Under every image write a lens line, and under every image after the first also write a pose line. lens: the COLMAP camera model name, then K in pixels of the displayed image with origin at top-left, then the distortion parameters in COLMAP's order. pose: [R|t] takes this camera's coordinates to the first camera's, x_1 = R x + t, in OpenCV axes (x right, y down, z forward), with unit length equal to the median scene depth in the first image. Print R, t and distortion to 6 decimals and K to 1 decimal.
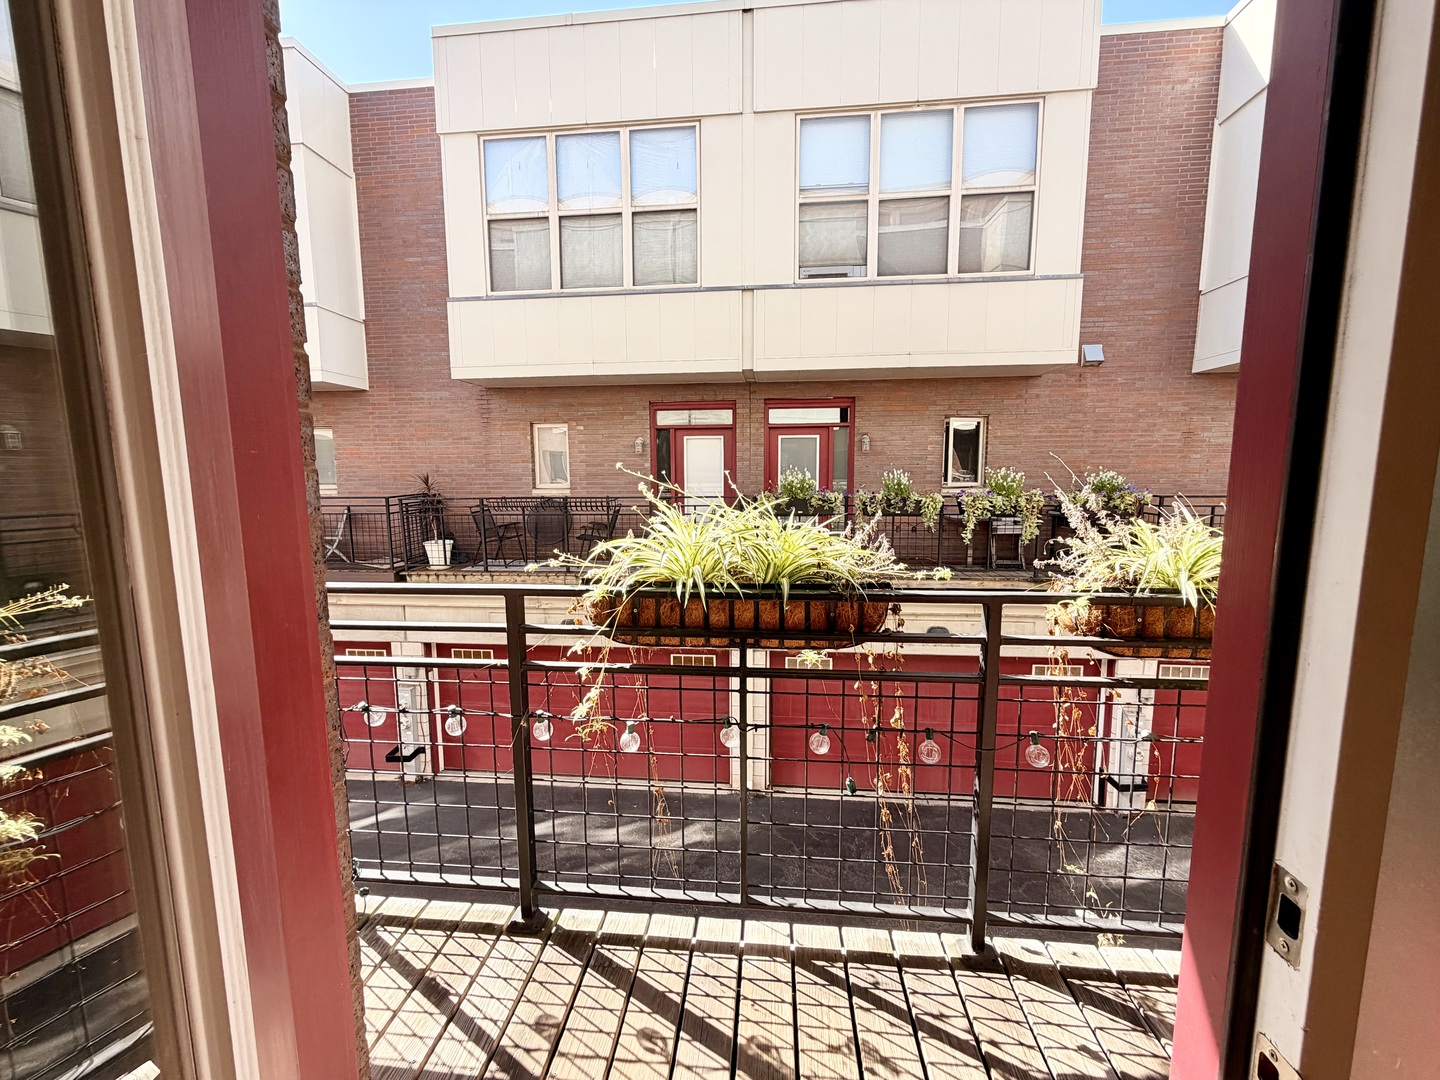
lens RADIAL K [[570.2, 0, 716.5], [0, 570.2, 541.4], [0, 0, 1]] dist [-0.001838, 0.000096]
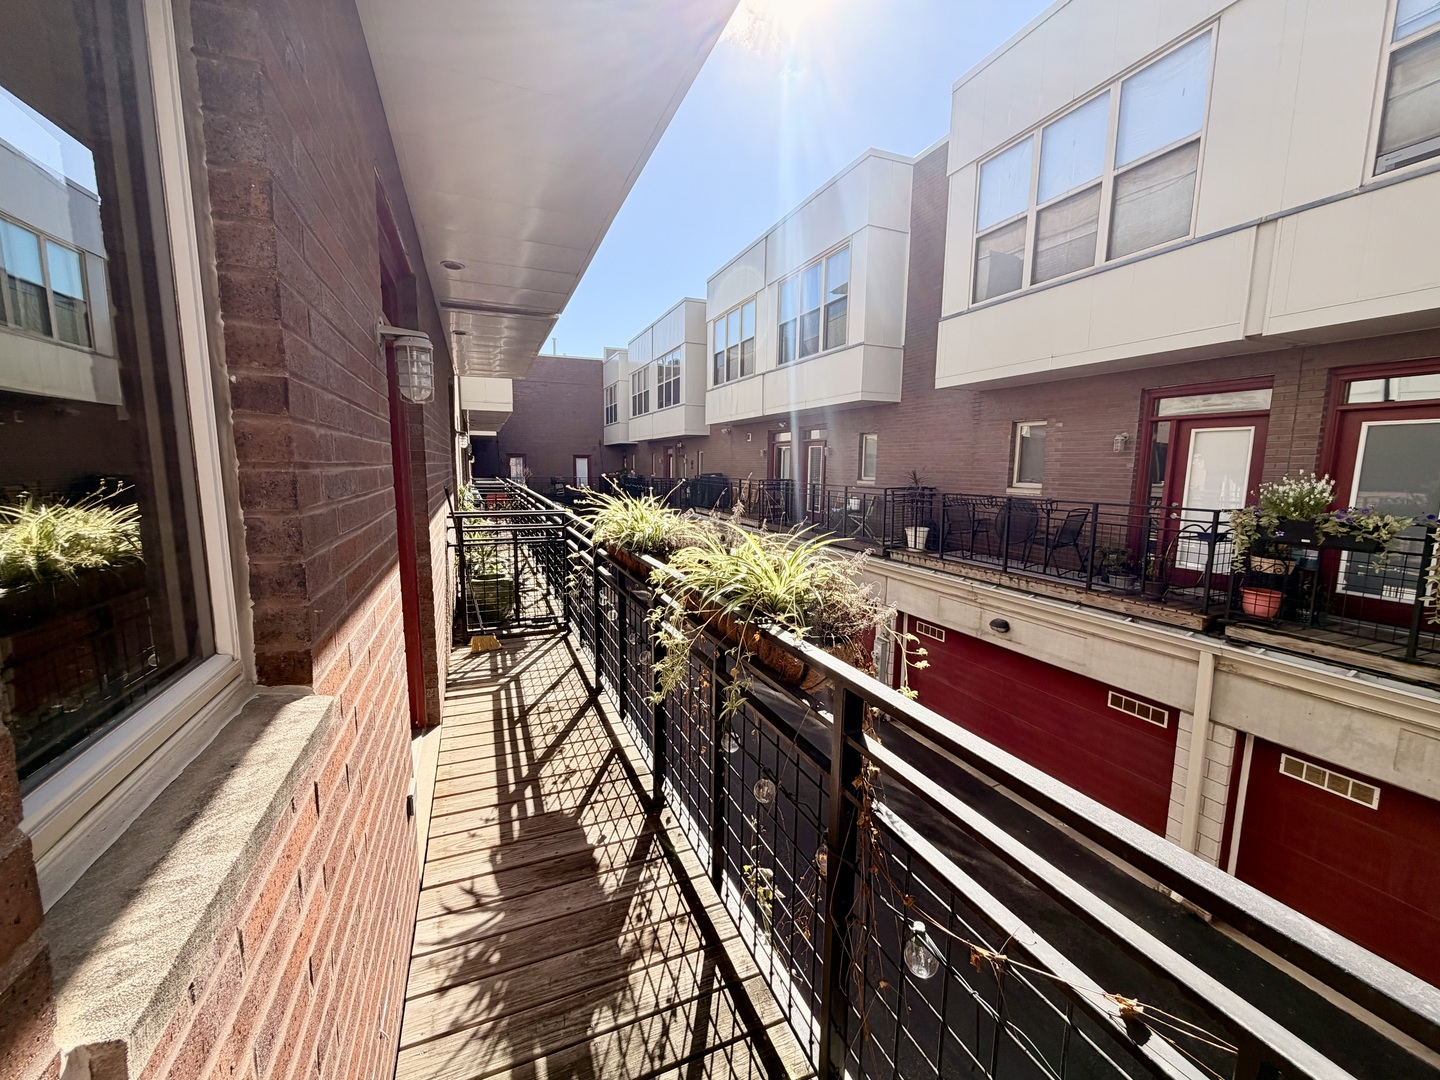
lens RADIAL K [[570.2, 0, 715.1], [0, 570.2, 539.8], [0, 0, 1]] dist [-0.001838, 0.000096]
pose [[0.474250, 0.127018, -0.871179, 0.376371], [-0.119770, 0.989646, 0.079091, -0.021279], [0.872205, 0.066832, 0.484553, 0.076909]]
